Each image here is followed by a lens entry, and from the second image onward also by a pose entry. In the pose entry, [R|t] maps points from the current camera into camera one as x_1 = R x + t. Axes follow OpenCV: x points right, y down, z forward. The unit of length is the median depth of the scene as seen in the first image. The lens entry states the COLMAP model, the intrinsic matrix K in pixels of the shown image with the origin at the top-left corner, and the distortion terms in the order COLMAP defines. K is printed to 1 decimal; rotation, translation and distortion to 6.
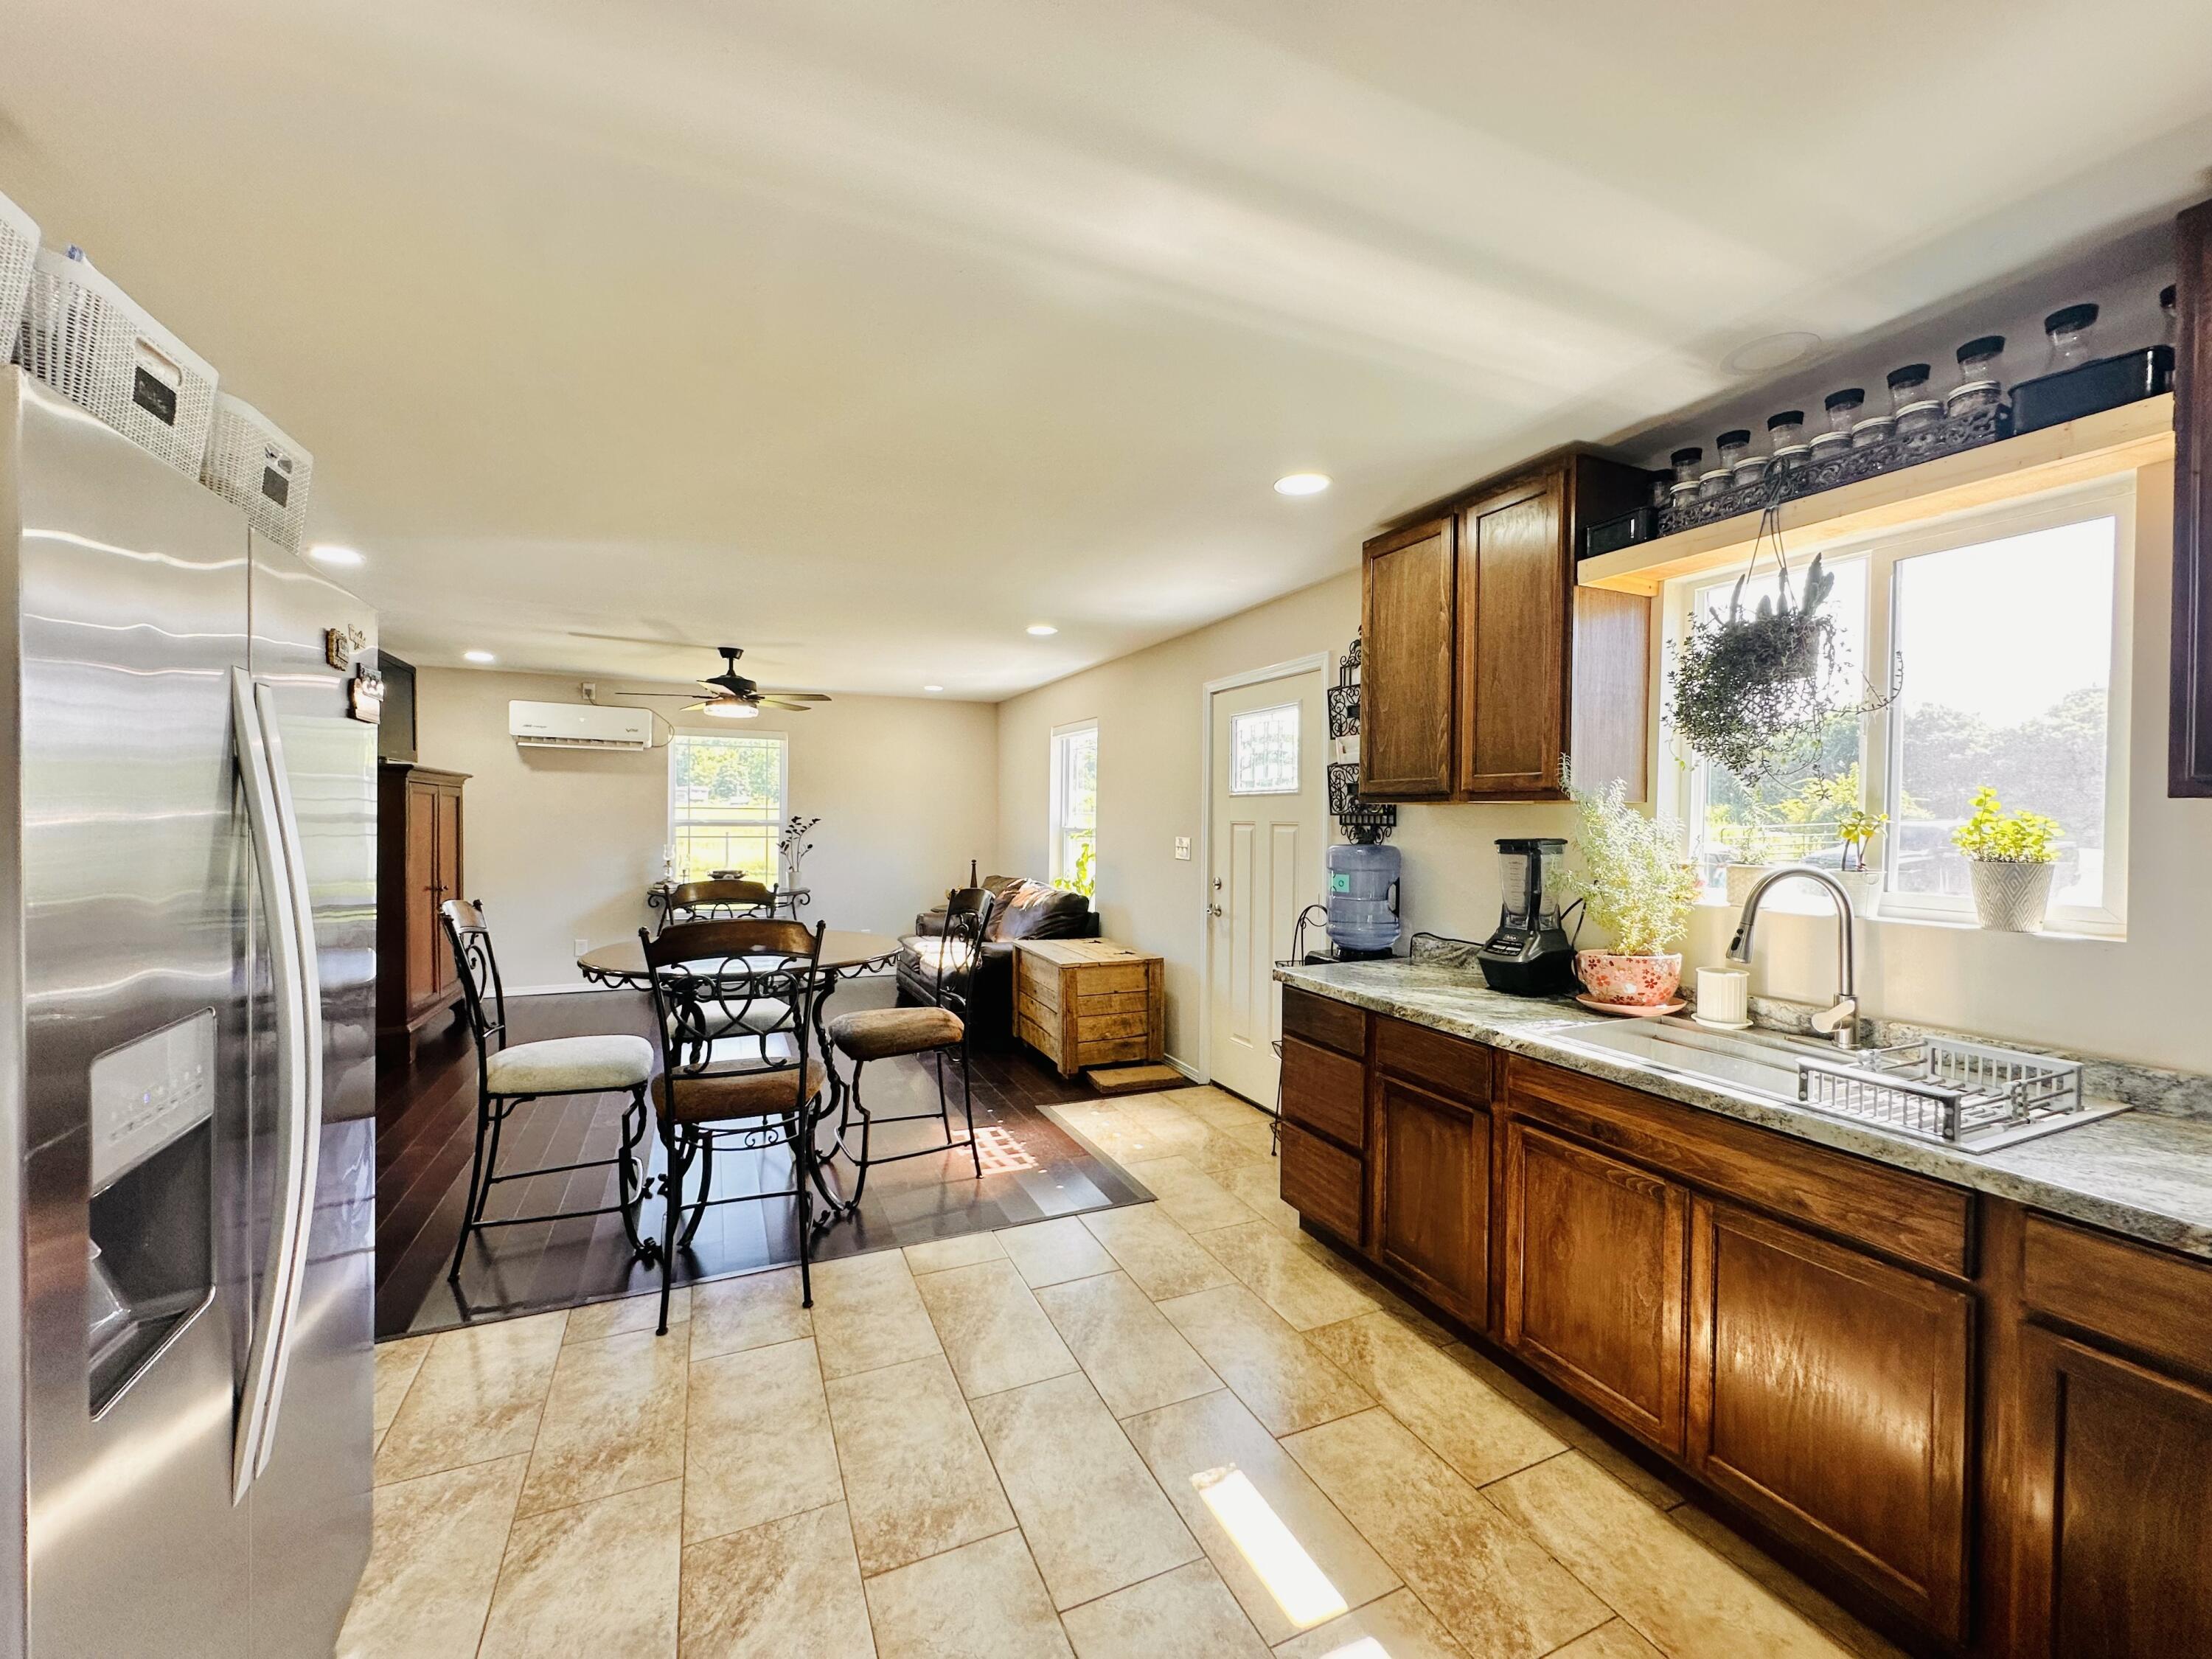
lens RADIAL K [[884.7, 0, 1143.3], [0, 884.7, 826.6], [0, 0, 1]] dist [-0.000824, 0.000057]
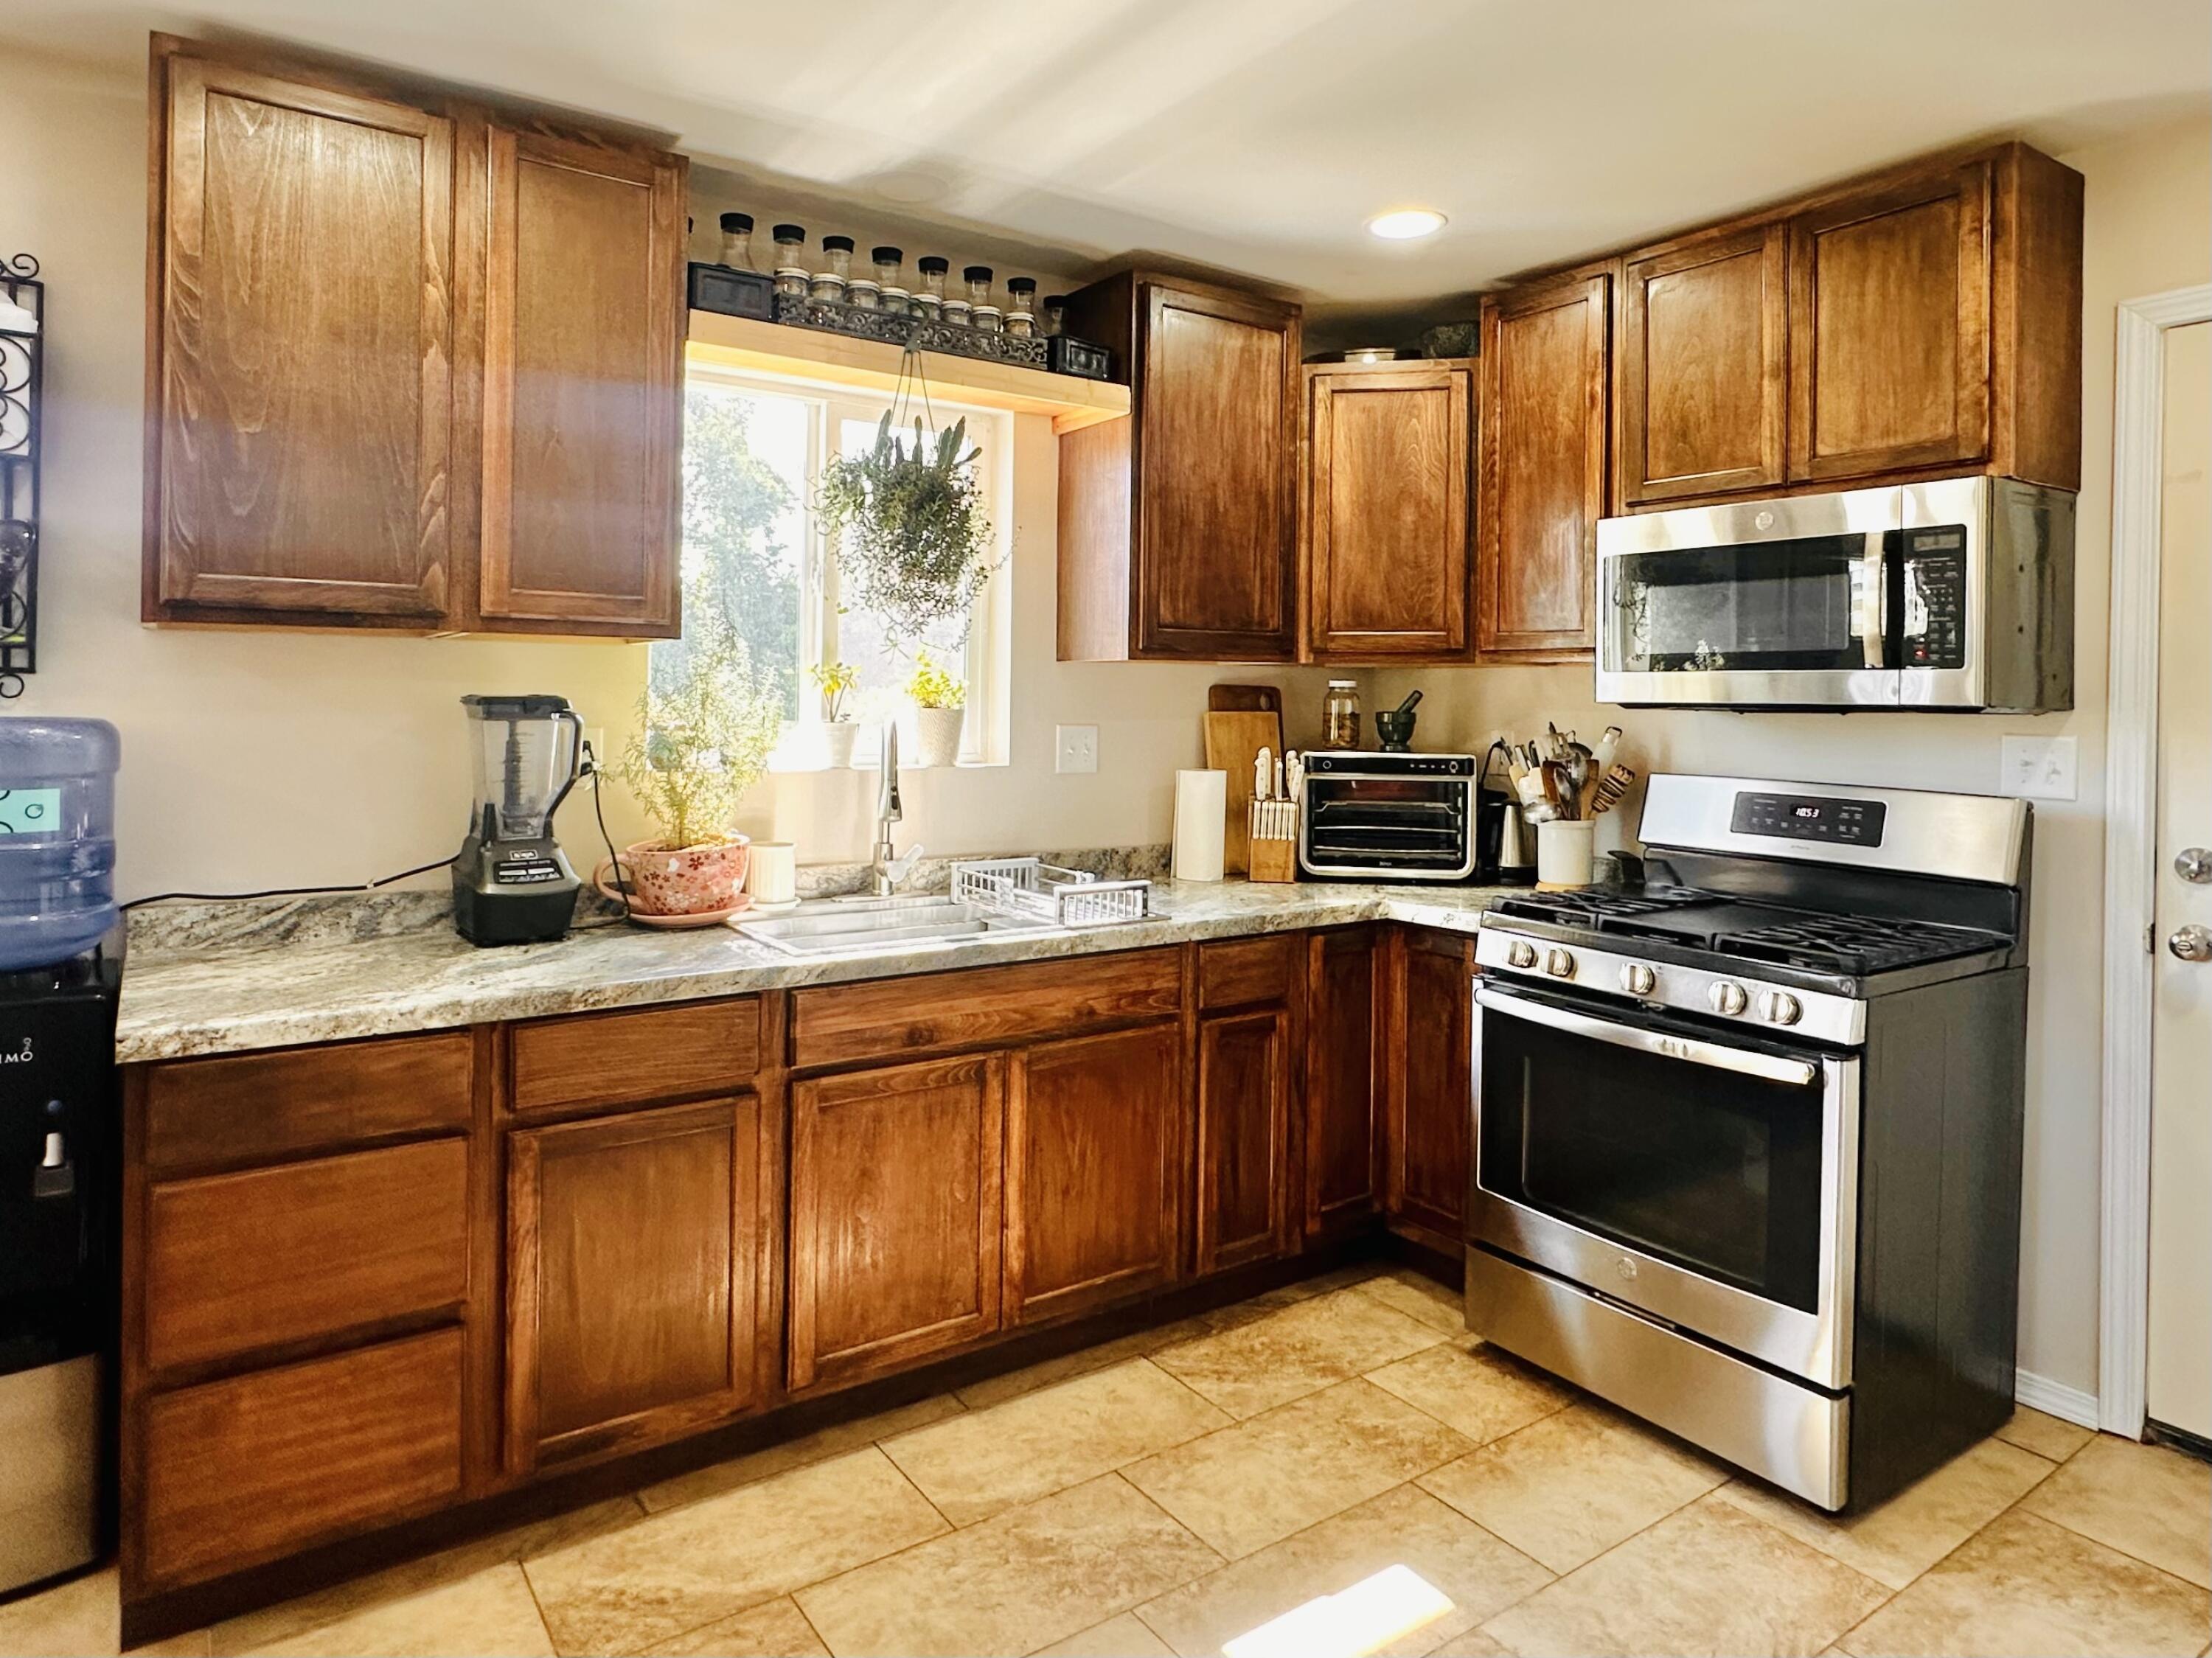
lens RADIAL K [[1227.5, 0, 1104.4], [0, 1227.5, 697.3], [0, 0, 1]] dist [-0.003351, -0.000232]
pose [[-0.107151, -0.014321, 0.994140, -0.668617], [-0.003721, 0.999895, 0.014003, 0.001708], [-0.994236, -0.002199, -0.107193, 0.945513]]
